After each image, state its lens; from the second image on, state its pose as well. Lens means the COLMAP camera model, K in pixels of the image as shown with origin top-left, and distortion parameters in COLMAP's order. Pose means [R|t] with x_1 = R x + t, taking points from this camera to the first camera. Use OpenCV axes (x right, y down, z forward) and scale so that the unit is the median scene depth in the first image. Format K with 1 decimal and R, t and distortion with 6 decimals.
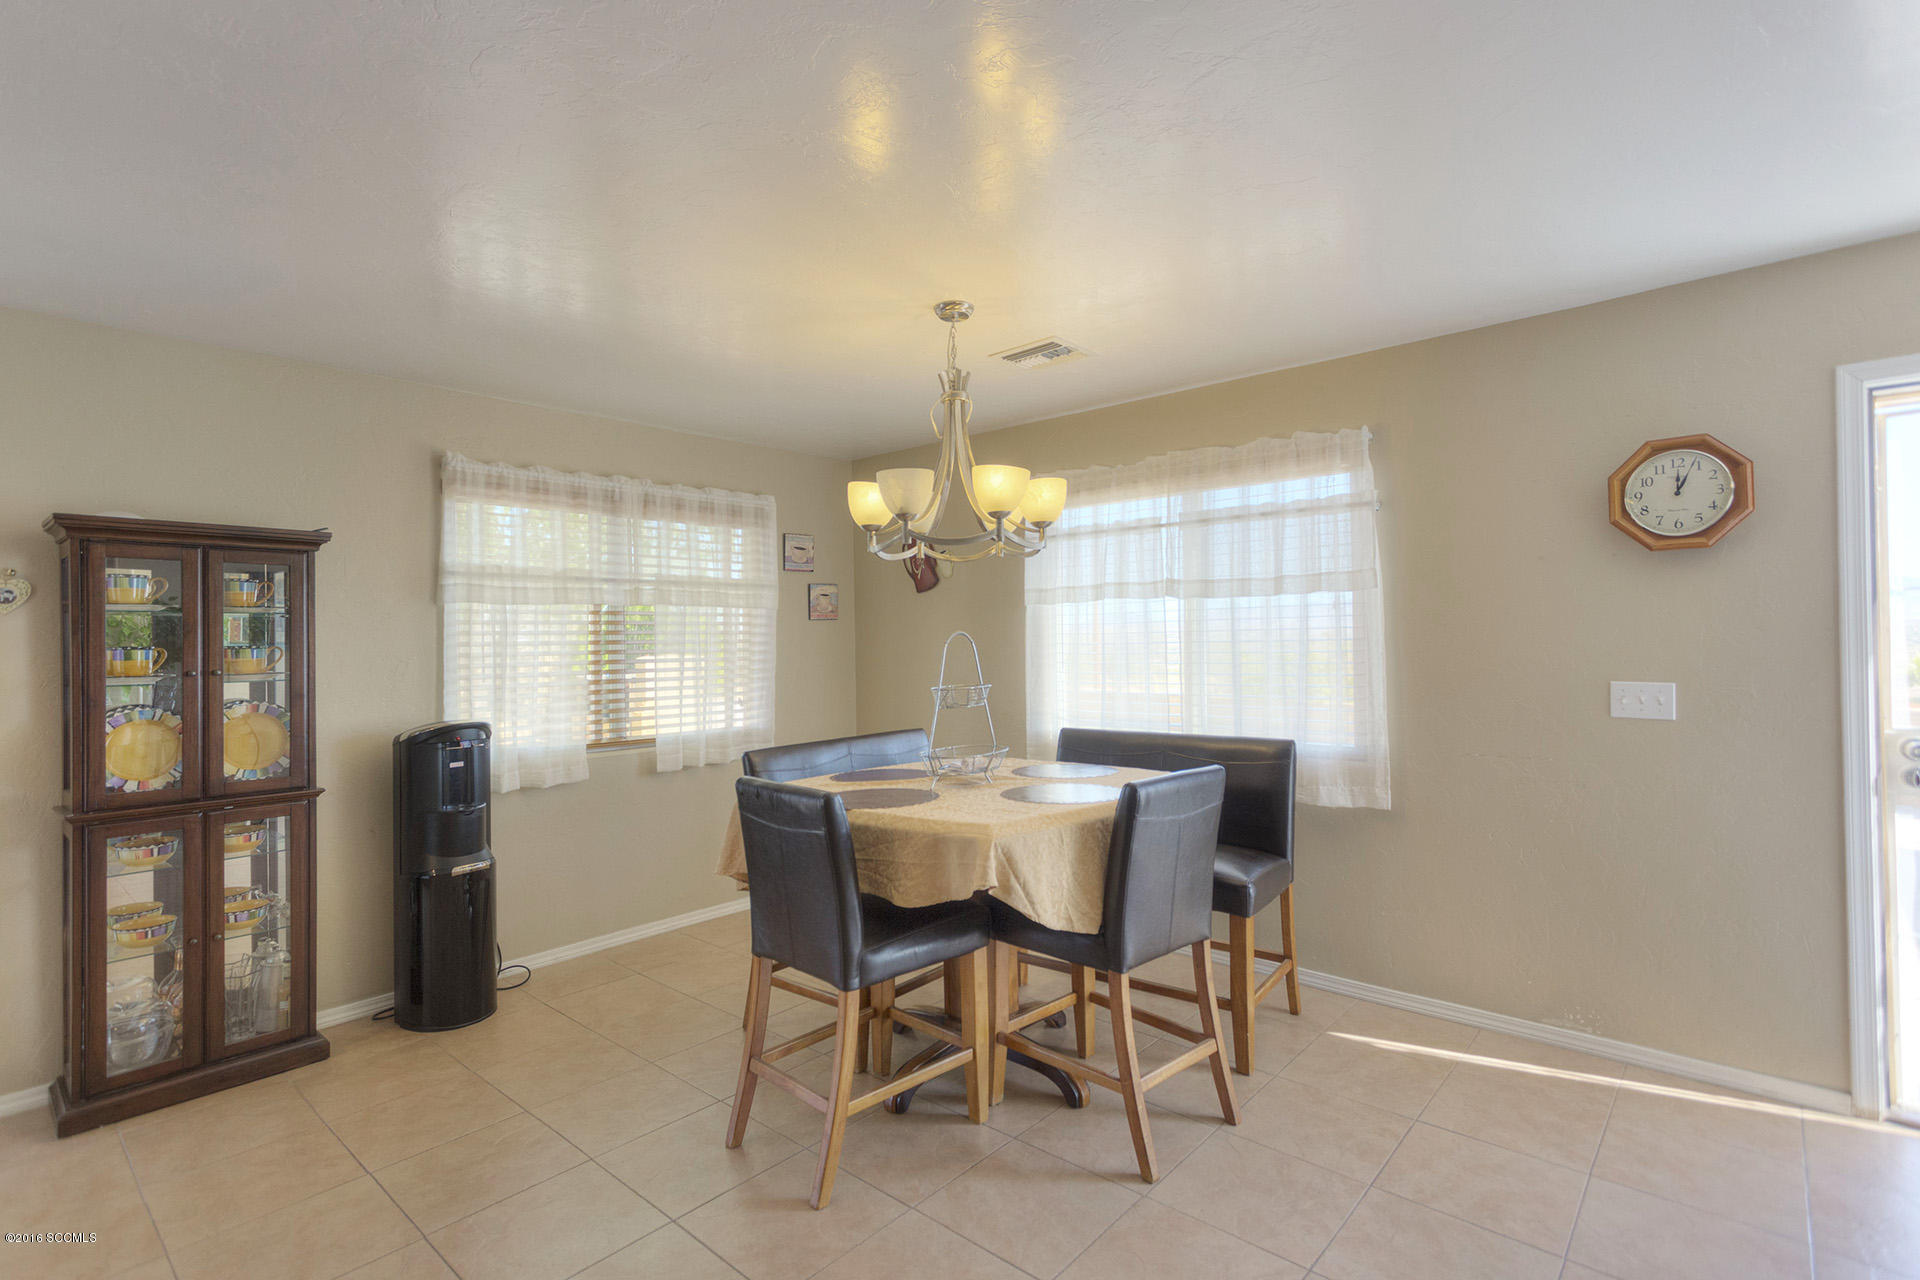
lens RADIAL K [[913.3, 0, 964.3], [0, 913.3, 639.3], [0, 0, 1]] dist [0.004412, 0.001173]
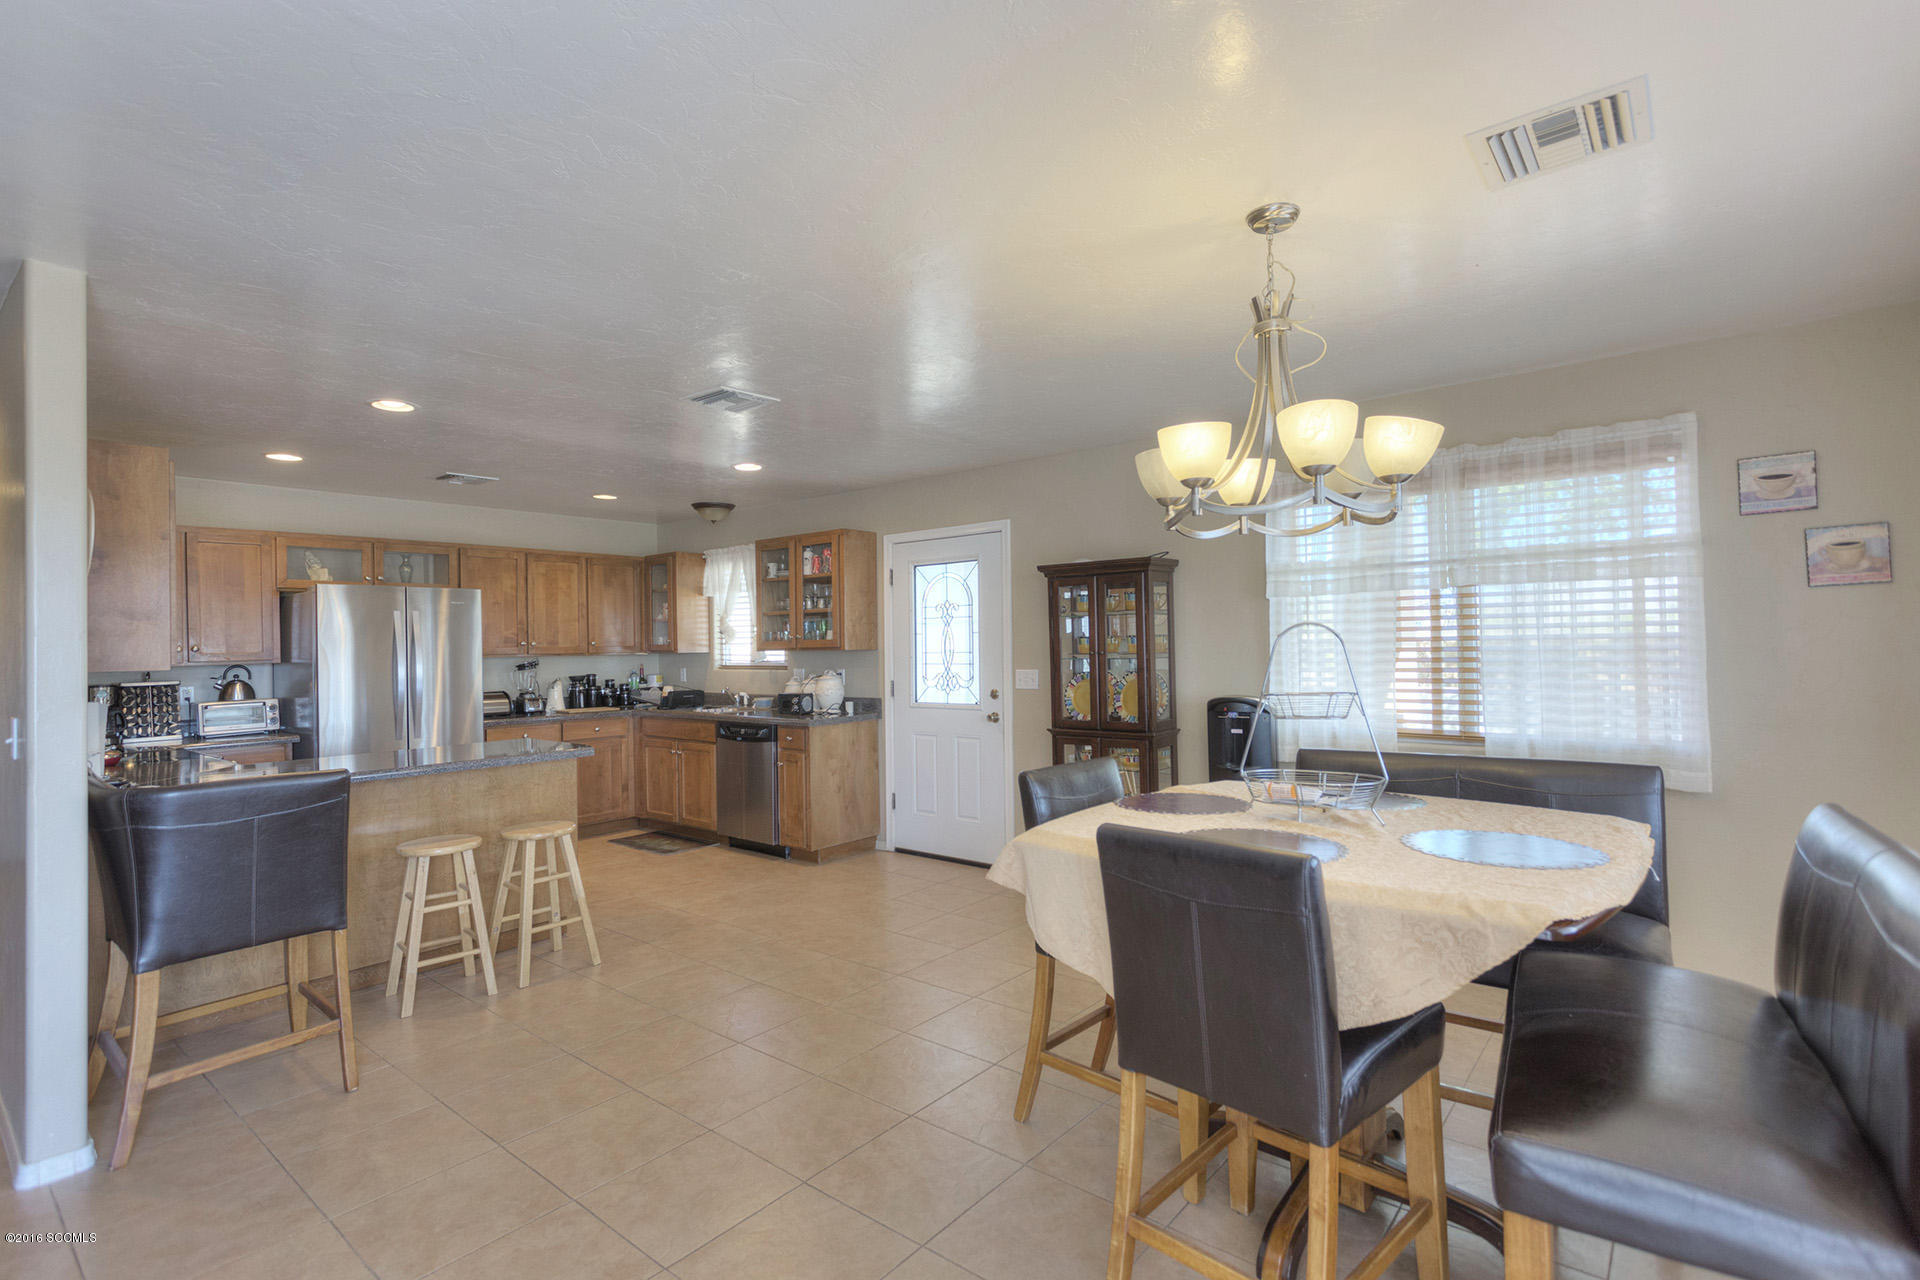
lens RADIAL K [[913.3, 0, 954.2], [0, 913.3, 637.6], [0, 0, 1]] dist [0.004412, 0.001173]
pose [[0.028110, 0.004757, -0.999594, 0.557448], [0.022008, 0.999743, 0.005377, -0.003126], [0.999363, -0.022150, 0.027998, 0.498201]]
